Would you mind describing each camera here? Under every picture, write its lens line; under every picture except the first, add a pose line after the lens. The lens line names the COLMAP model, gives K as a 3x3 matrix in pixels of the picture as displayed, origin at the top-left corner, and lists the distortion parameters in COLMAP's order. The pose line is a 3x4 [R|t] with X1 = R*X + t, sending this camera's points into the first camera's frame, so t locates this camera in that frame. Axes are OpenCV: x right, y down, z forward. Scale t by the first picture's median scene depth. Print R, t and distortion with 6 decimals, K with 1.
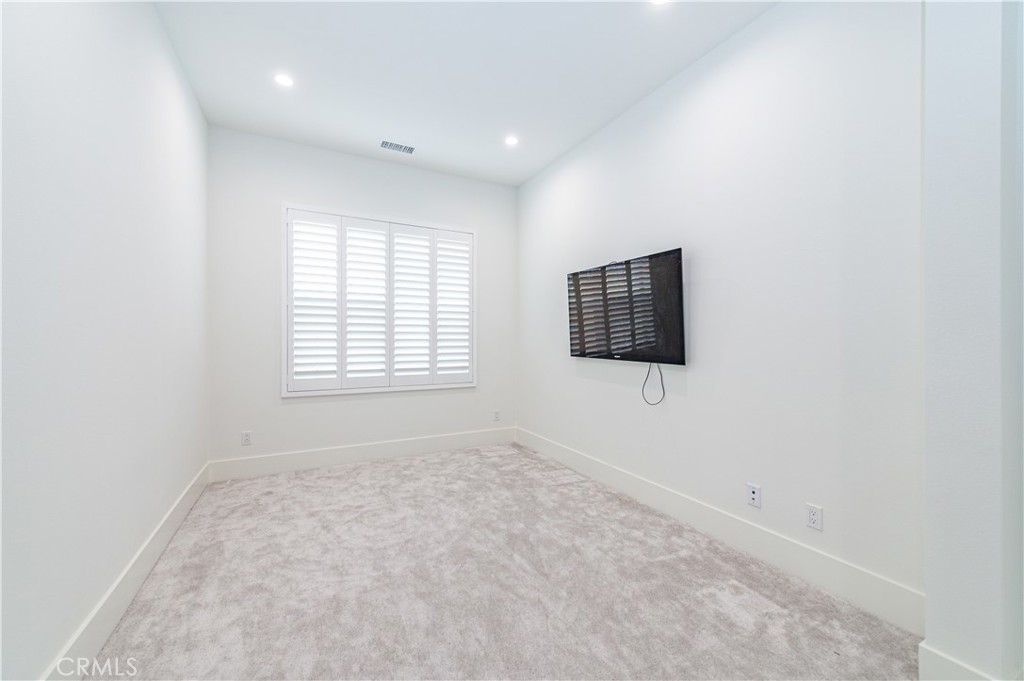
lens RADIAL K [[401.5, 0, 512.5], [0, 401.5, 342.0], [0, 0, 1]] dist [0.019048, -0.006507]
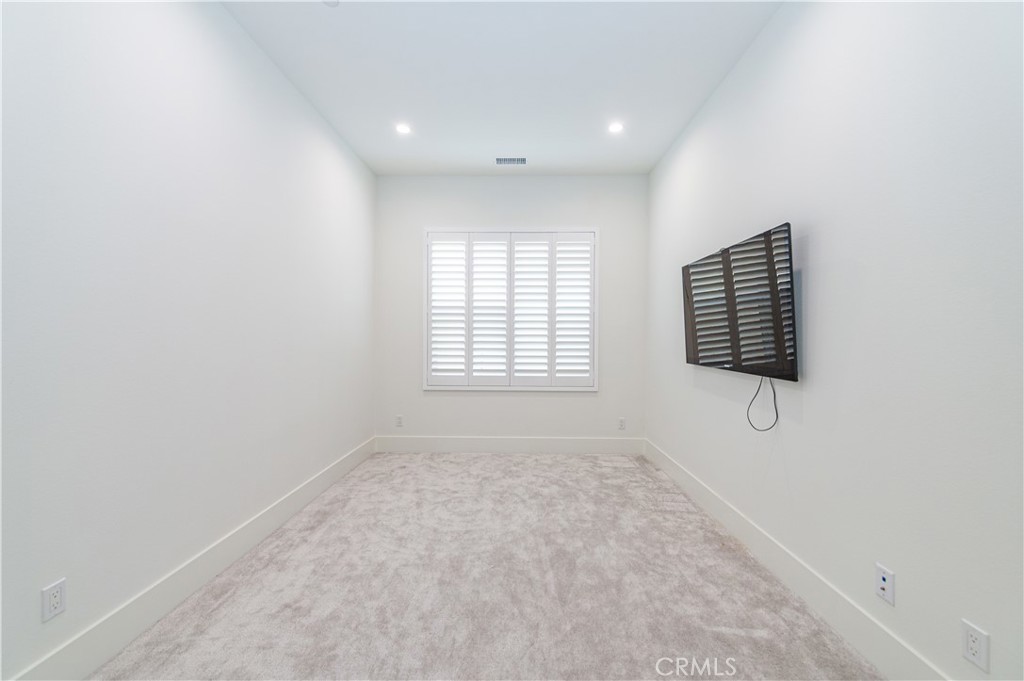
lens RADIAL K [[401.5, 0, 512.5], [0, 401.5, 342.0], [0, 0, 1]] dist [0.019048, -0.006507]
pose [[0.876933, 0.005784, -0.480579, 0.252961], [-0.004461, 0.999982, 0.003895, -0.012381], [0.480593, -0.001271, 0.876943, 0.080383]]
